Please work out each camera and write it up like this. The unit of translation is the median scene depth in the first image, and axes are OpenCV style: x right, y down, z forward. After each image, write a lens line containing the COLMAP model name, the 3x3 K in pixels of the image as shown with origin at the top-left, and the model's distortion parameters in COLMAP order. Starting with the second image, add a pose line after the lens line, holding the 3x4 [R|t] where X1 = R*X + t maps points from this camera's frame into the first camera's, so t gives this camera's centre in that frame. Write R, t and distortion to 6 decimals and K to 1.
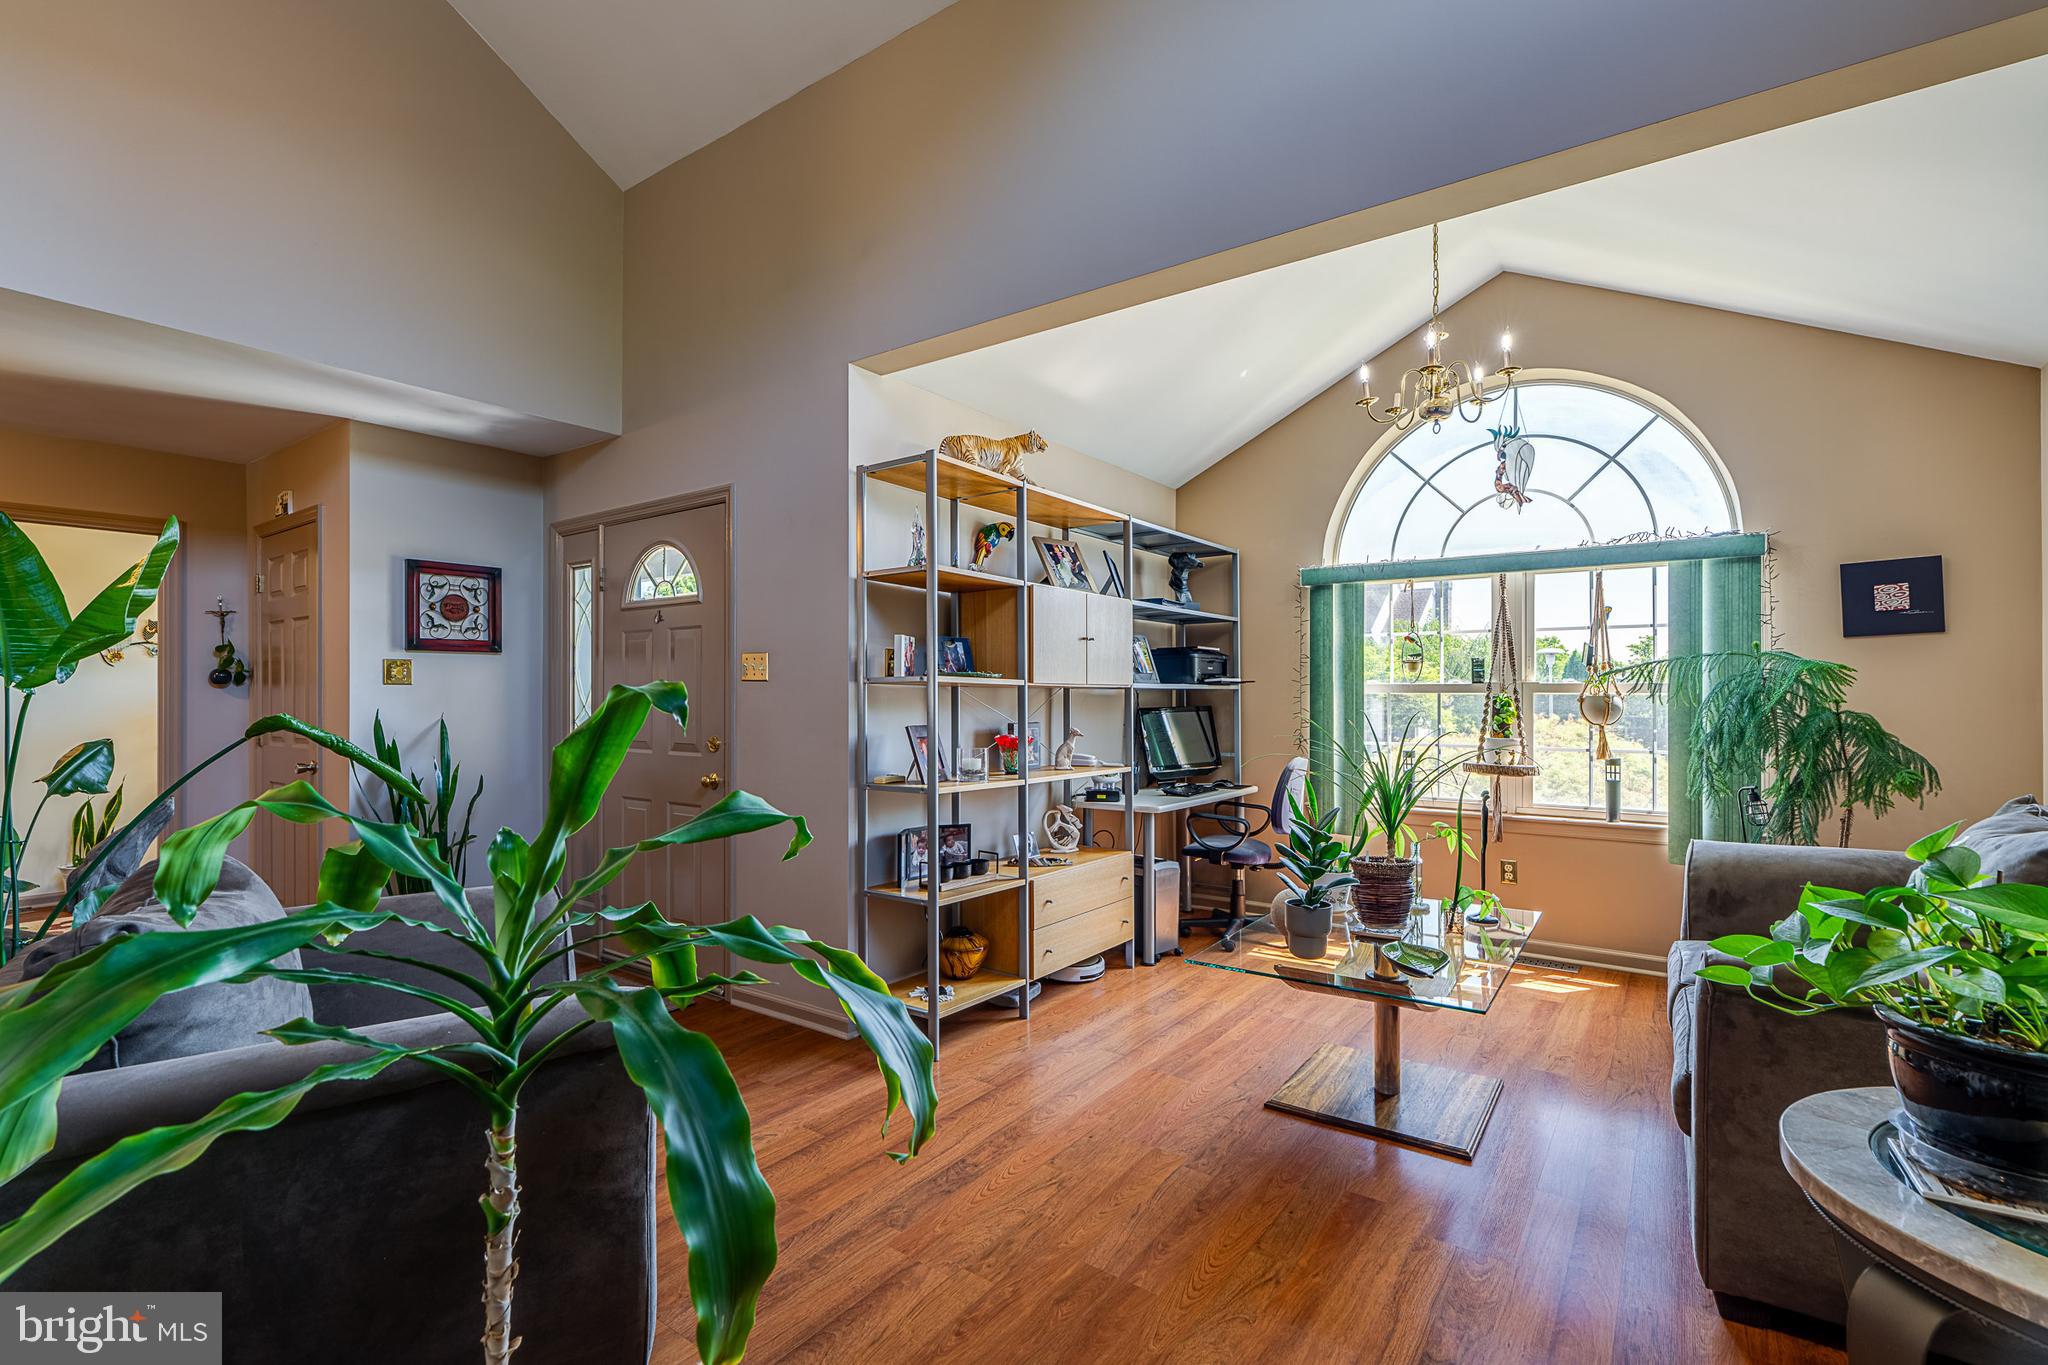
lens RADIAL K [[933.2, 0, 1012.8], [0, 933.2, 710.7], [0, 0, 1]] dist [-0.001149, 0.000485]
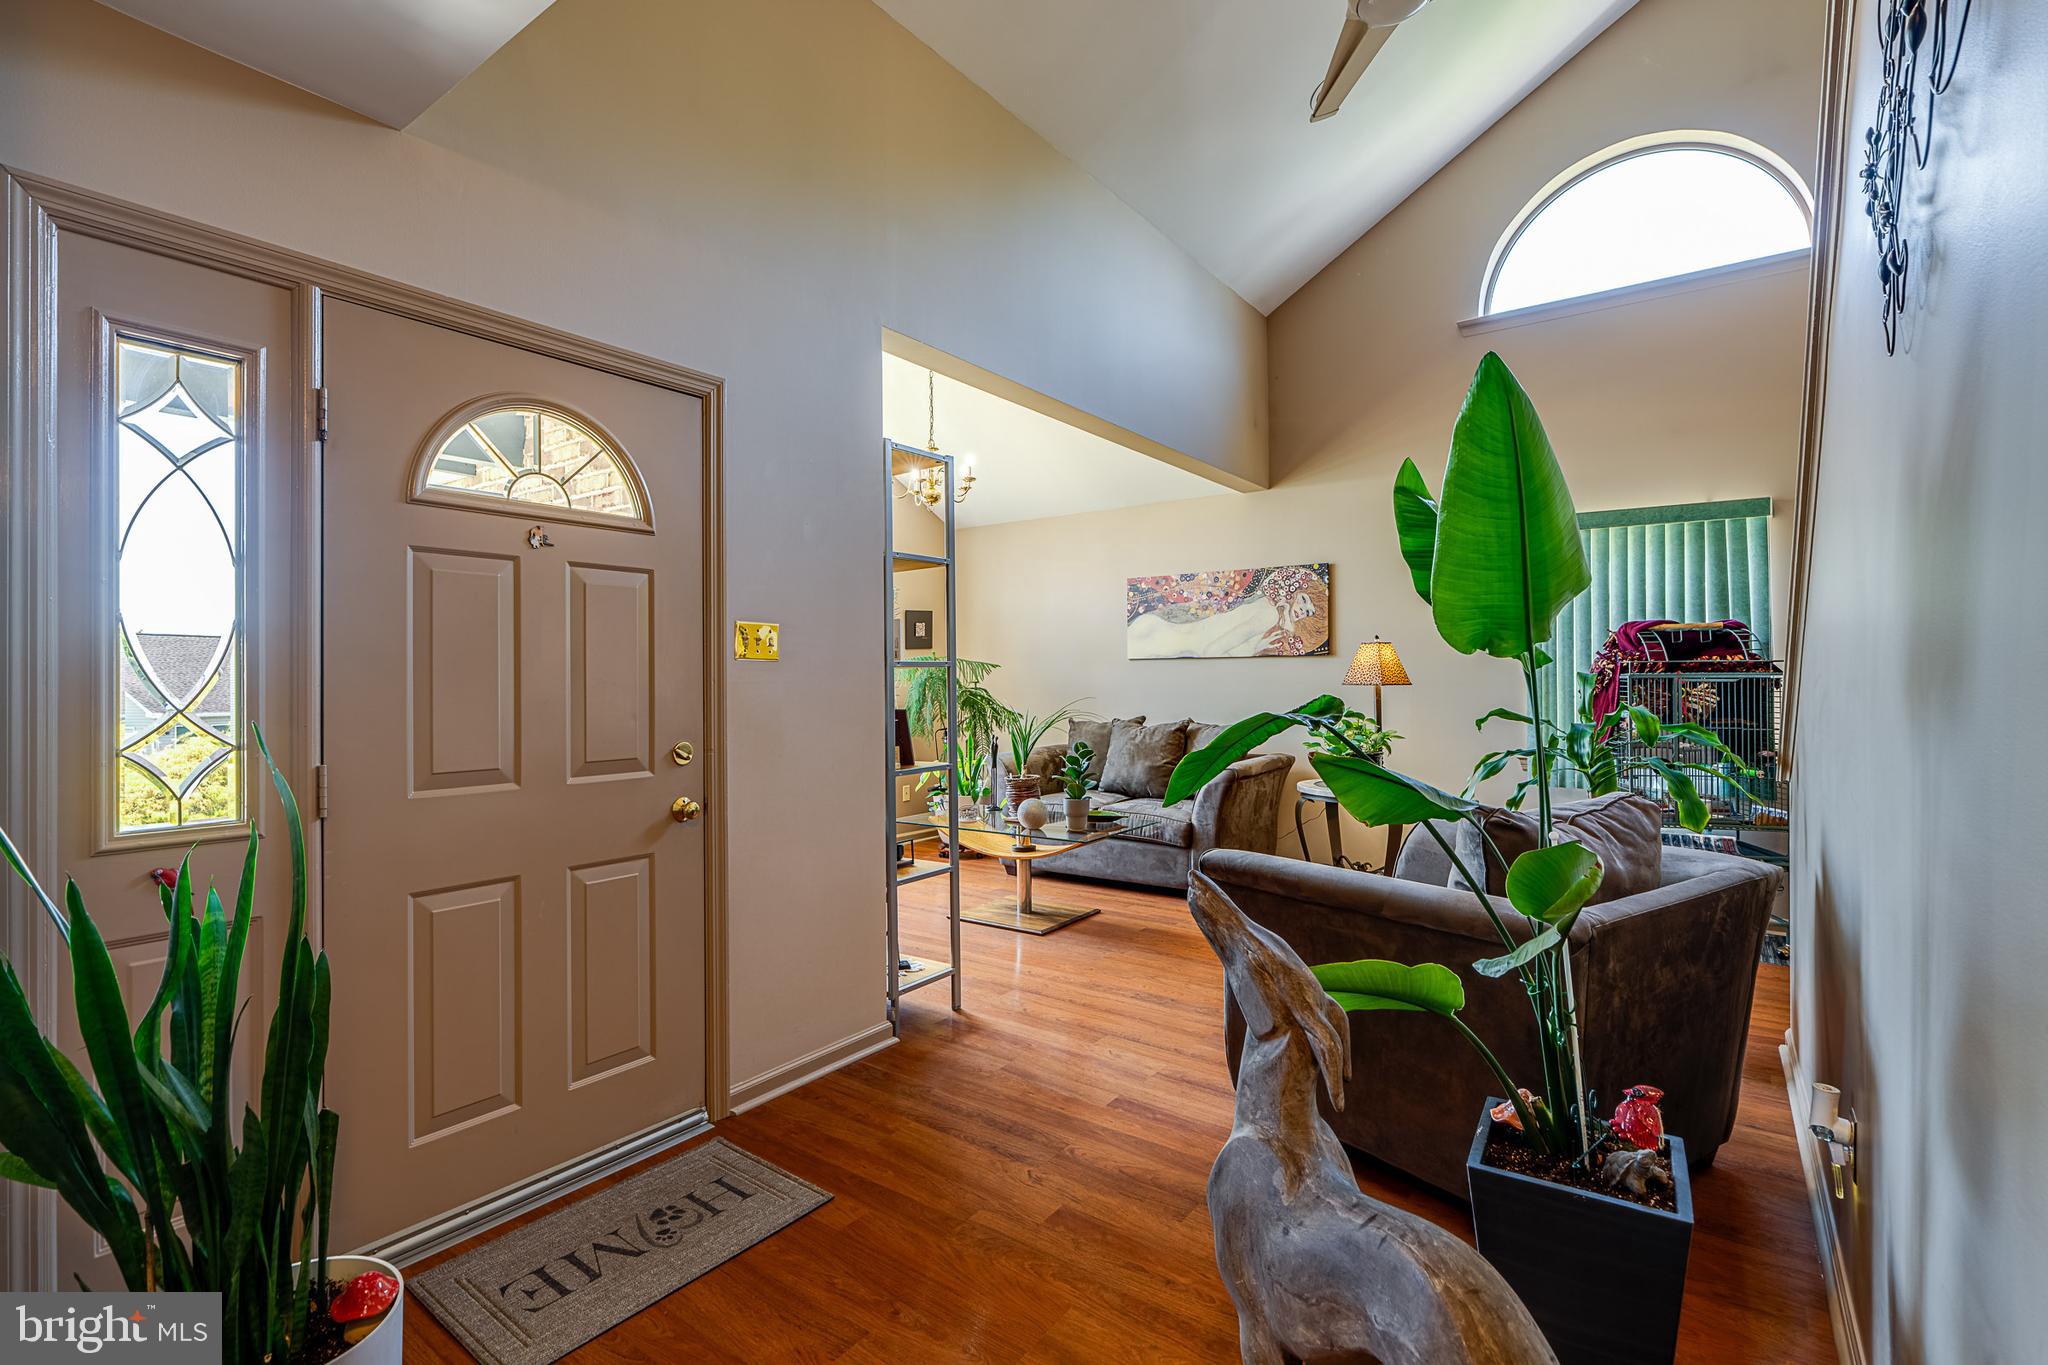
lens RADIAL K [[916.8, 0, 1025.8], [0, 916.8, 697.2], [0, 0, 1]] dist [-0.000503, 0.000166]
pose [[0.005491, -0.018163, 0.999820, -0.445719], [0.020502, 0.999627, 0.018047, -0.005025], [-0.999775, 0.020399, 0.005861, 0.345760]]
